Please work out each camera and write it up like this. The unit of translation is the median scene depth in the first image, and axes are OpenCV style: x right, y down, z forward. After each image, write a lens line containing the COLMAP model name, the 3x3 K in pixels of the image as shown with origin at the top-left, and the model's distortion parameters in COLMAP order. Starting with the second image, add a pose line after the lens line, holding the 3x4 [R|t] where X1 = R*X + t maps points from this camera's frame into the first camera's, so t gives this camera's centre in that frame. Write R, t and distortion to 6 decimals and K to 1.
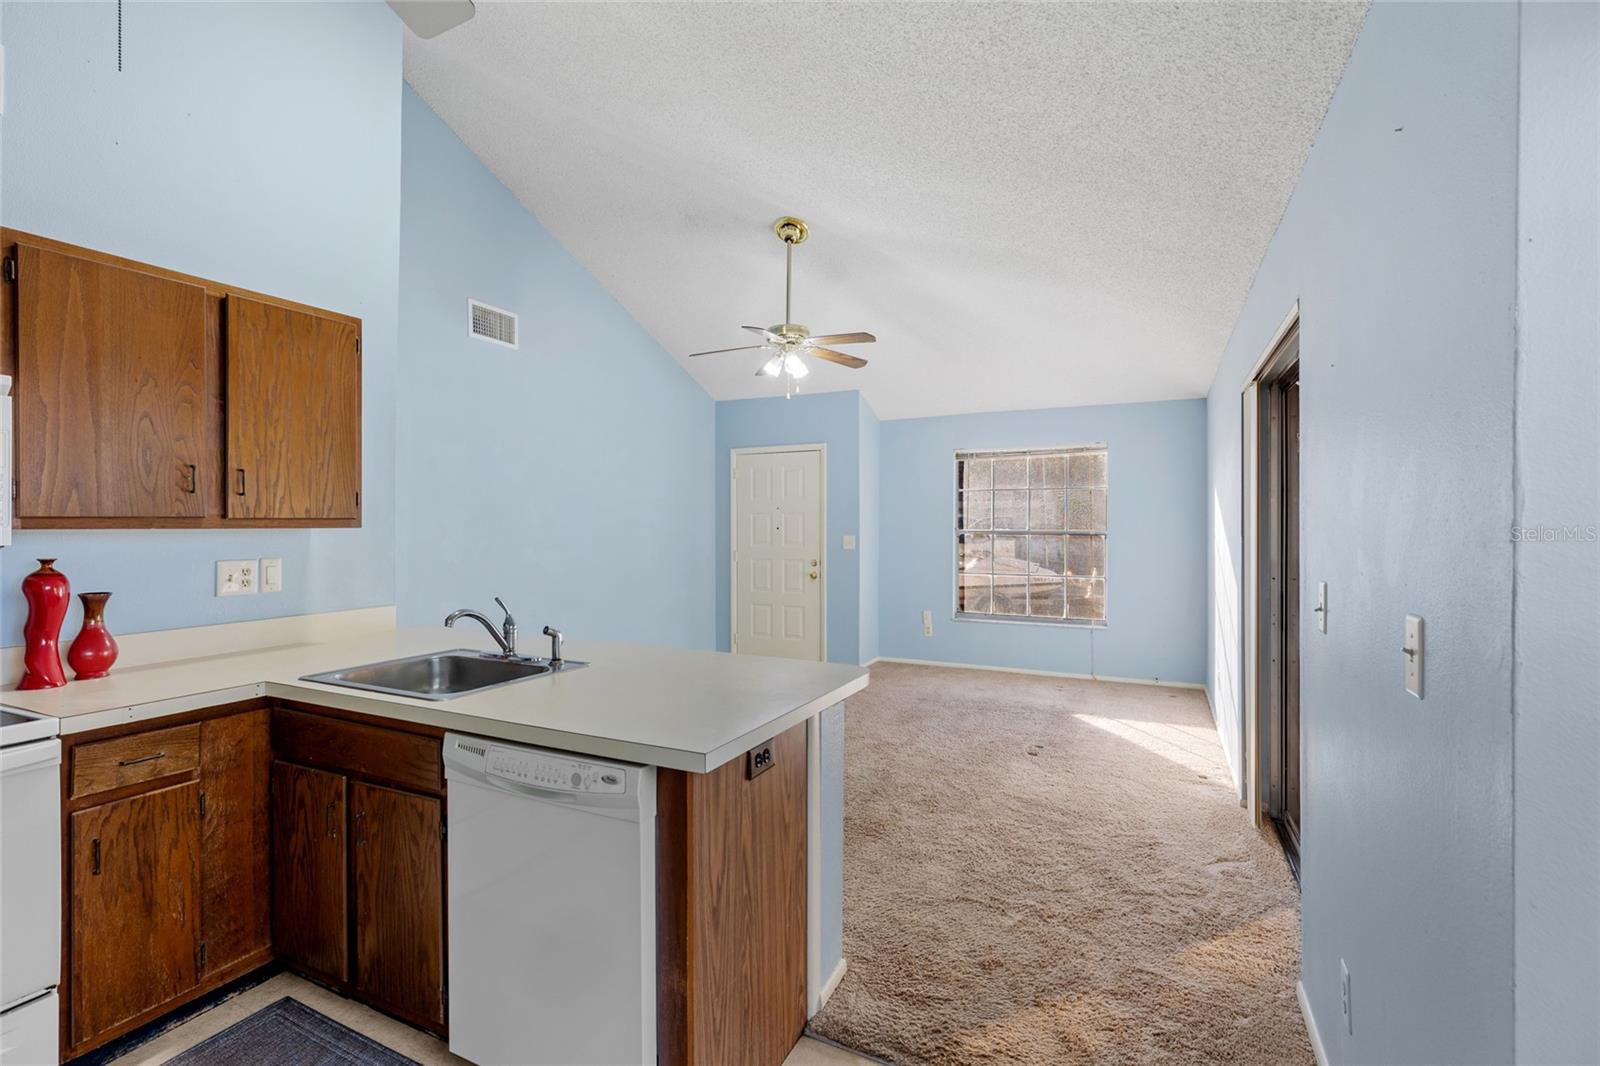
lens RADIAL K [[717.2, 0, 797.6], [0, 717.2, 529.5], [0, 0, 1]] dist [-0.007202, 0.002470]
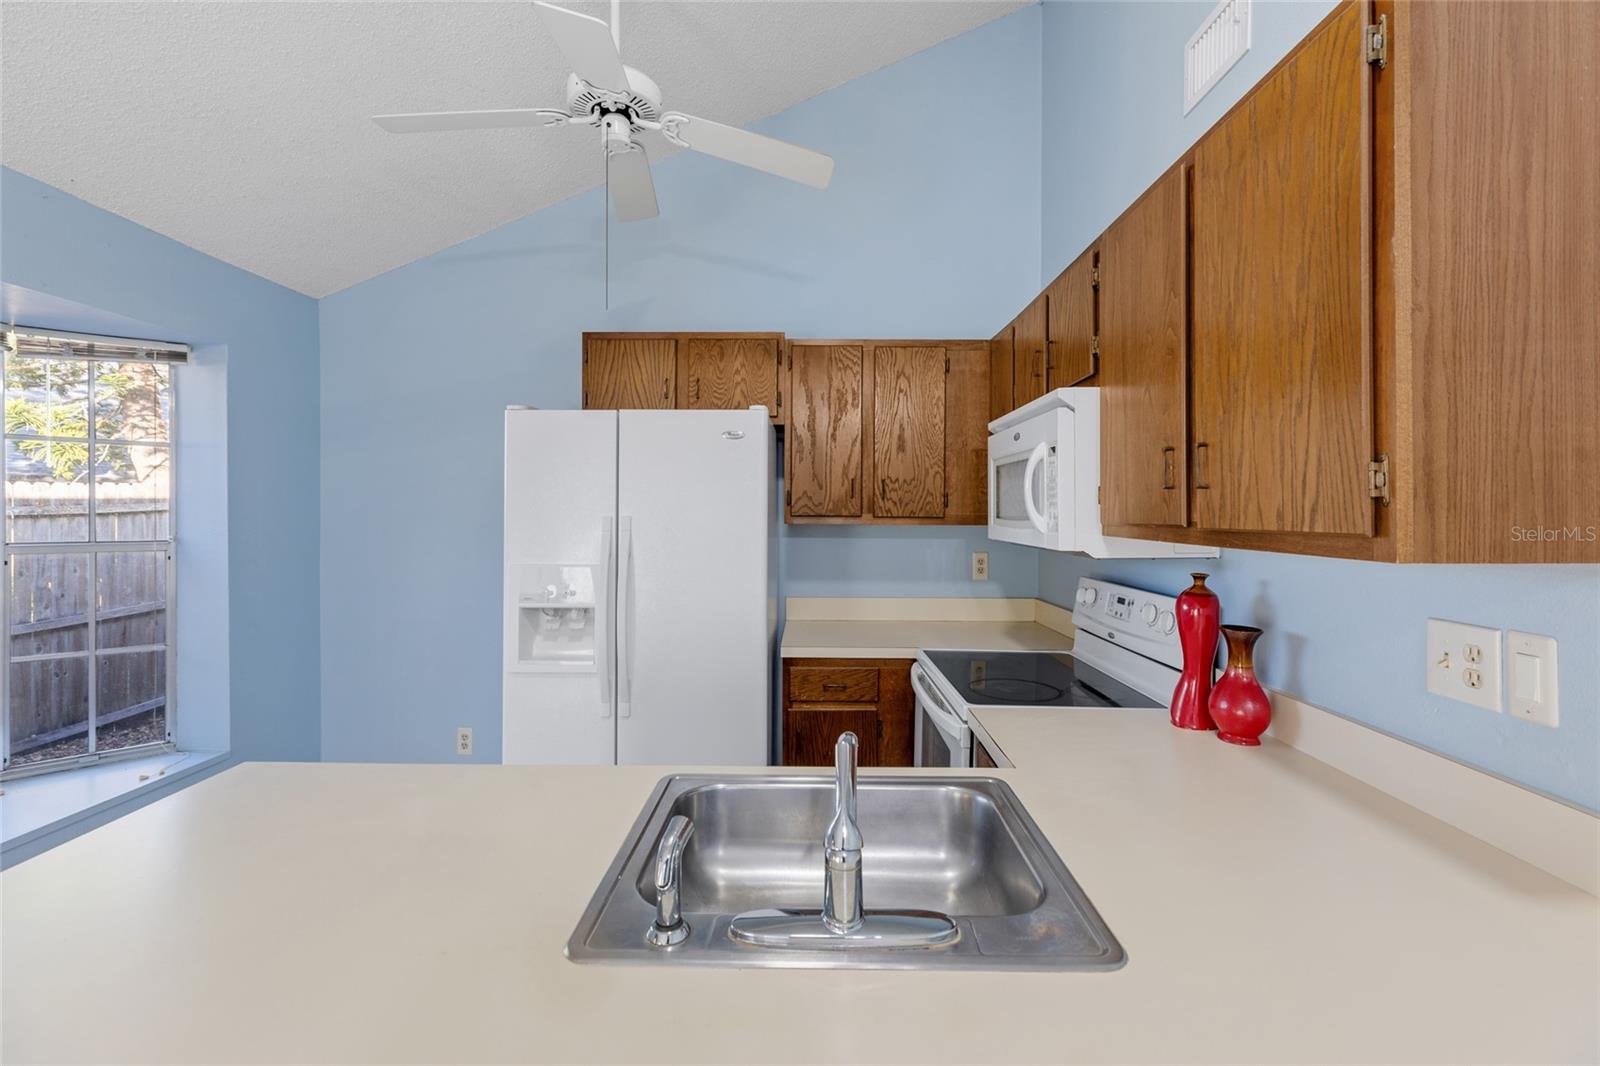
lens RADIAL K [[717.2, 0, 806.2], [0, 717.2, 512.3], [0, 0, 1]] dist [-0.007202, 0.002470]
pose [[-0.903263, 0.000024, -0.429087, -0.219585], [-0.004864, 0.999935, 0.010296, -0.029910], [0.429060, 0.011387, -0.903204, 1.231161]]
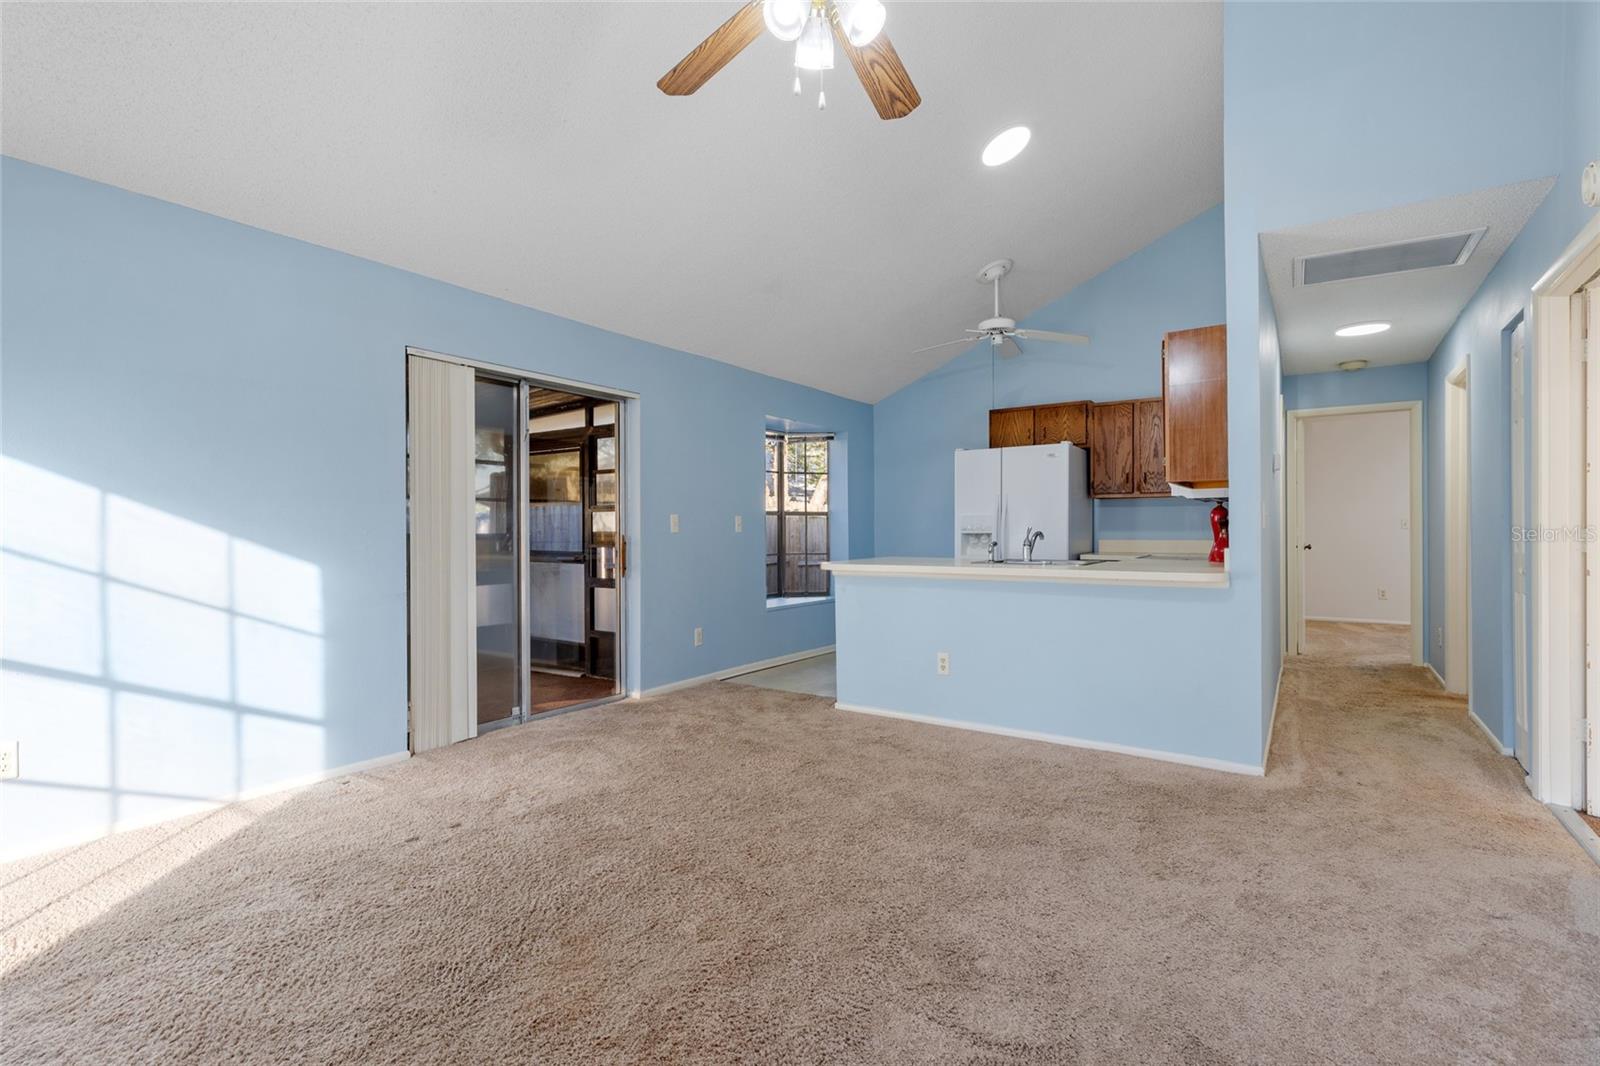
lens RADIAL K [[717.2, 0, 794.8], [0, 717.2, 536.8], [0, 0, 1]] dist [-0.007202, 0.002470]
pose [[-0.986643, 0.005219, 0.162813, -0.128286], [0.008351, 0.999793, 0.018564, 0.075685], [-0.162683, 0.019675, -0.986482, 2.590991]]
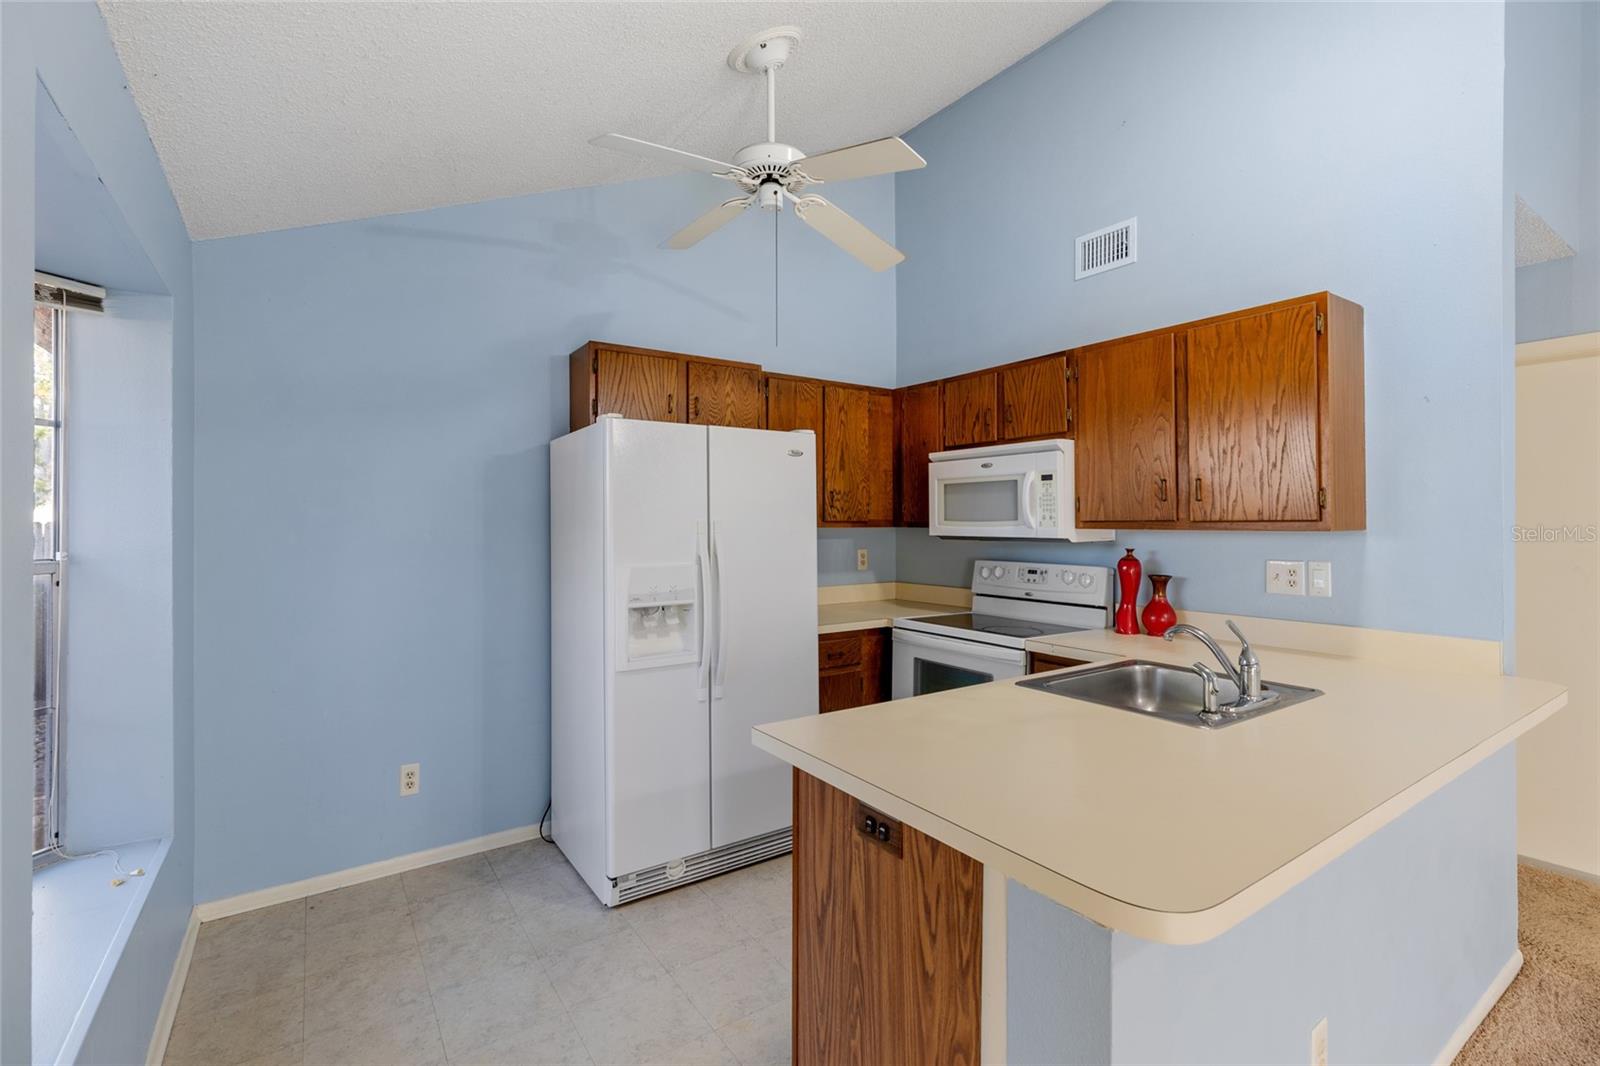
lens RADIAL K [[717.2, 0, 805.3], [0, 717.2, 513.9], [0, 0, 1]] dist [-0.007202, 0.002470]
pose [[-0.491769, -0.007024, -0.870697, 0.469835], [-0.002891, 0.999975, -0.006435, -0.016163], [0.870721, -0.000647, -0.491777, 0.906283]]
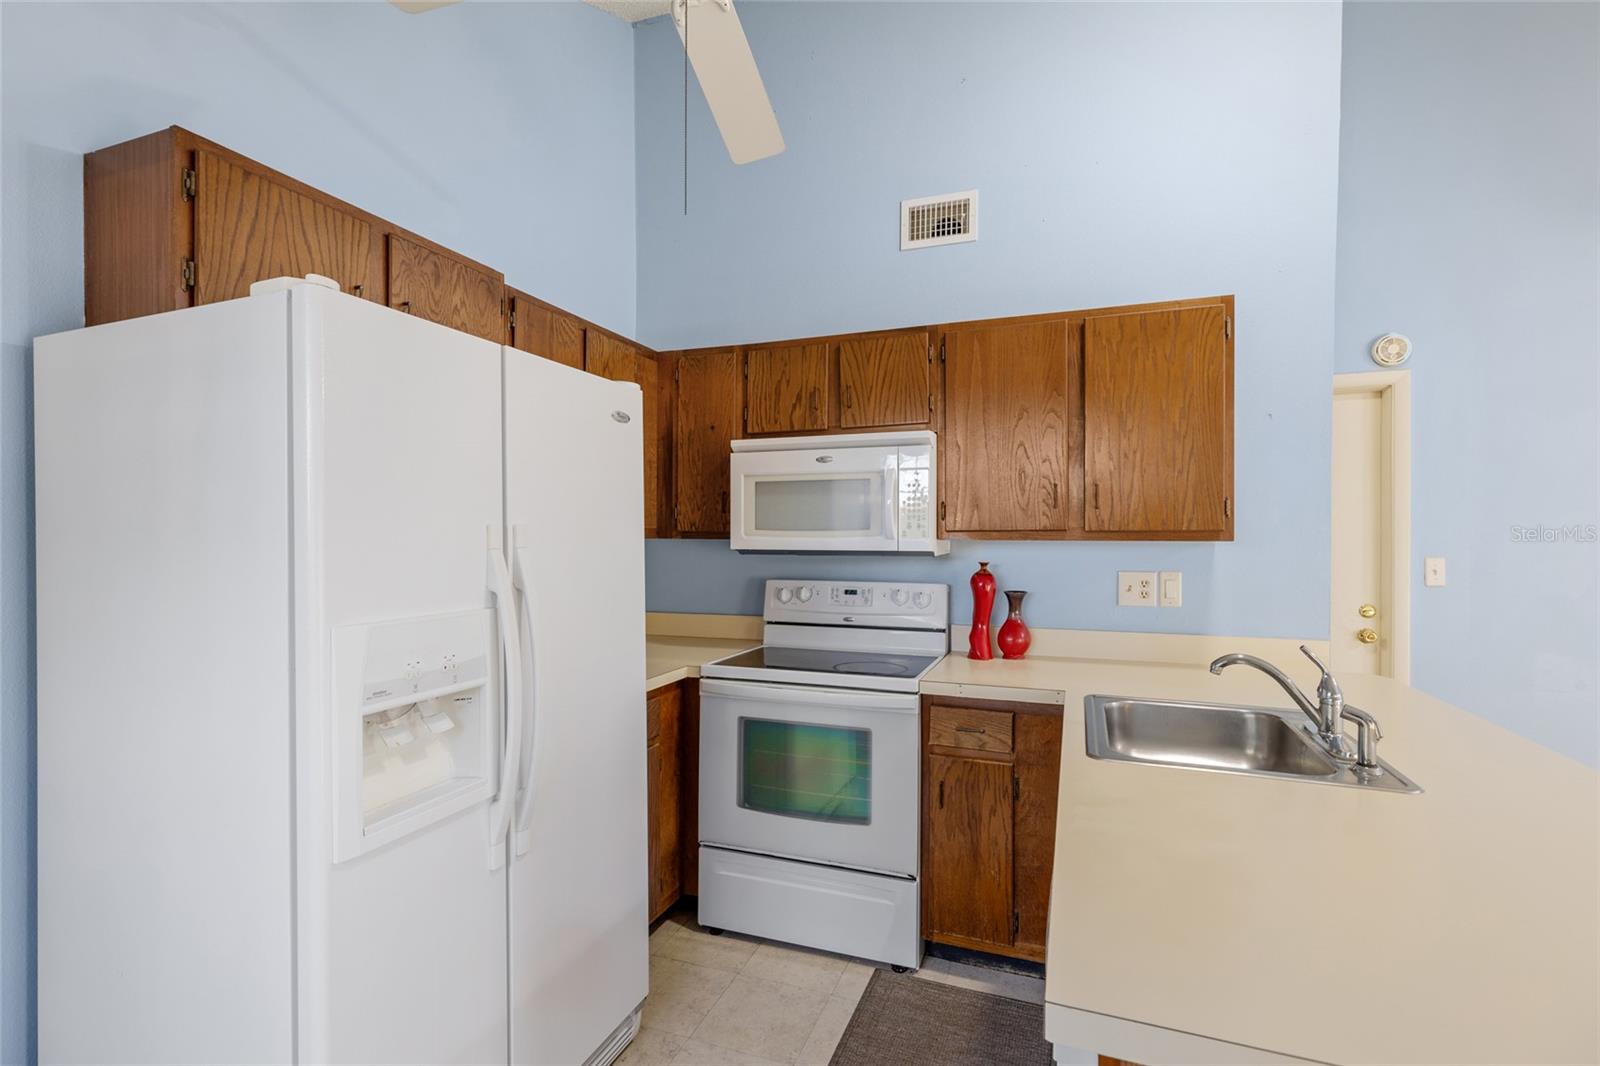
lens RADIAL K [[717.2, 0, 807.2], [0, 717.2, 535.6], [0, 0, 1]] dist [-0.007202, 0.002470]
pose [[0.097899, 0.002612, -0.995193, 0.190671], [-0.007999, 0.999966, 0.001838, -0.006558], [0.995164, 0.007780, 0.097916, 0.430277]]
